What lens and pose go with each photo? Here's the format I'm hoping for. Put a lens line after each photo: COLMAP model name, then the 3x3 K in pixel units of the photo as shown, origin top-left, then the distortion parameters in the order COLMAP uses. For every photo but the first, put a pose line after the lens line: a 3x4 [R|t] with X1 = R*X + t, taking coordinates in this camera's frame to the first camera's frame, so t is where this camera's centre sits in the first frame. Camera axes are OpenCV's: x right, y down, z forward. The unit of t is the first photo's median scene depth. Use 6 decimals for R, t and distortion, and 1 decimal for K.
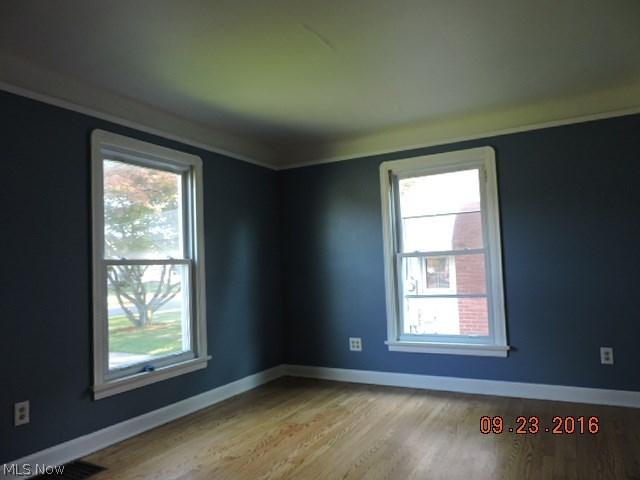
lens RADIAL K [[457.2, 0, 319.9], [0, 457.2, 239.6], [0, 0, 1]] dist [-0.023681, 0.003472]
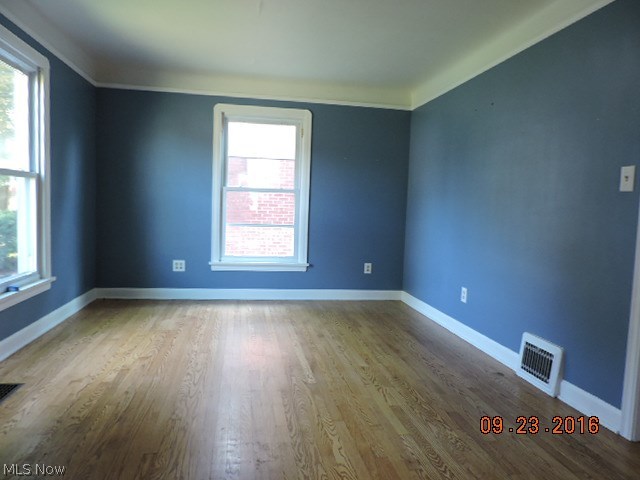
lens RADIAL K [[457.2, 0, 317.4], [0, 457.2, 240.7], [0, 0, 1]] dist [-0.023681, 0.003472]
pose [[0.783910, 0.020999, 0.620519, -0.397547], [-0.105317, 0.989442, 0.099565, 0.027422], [-0.611877, -0.143401, 0.777845, -0.064205]]
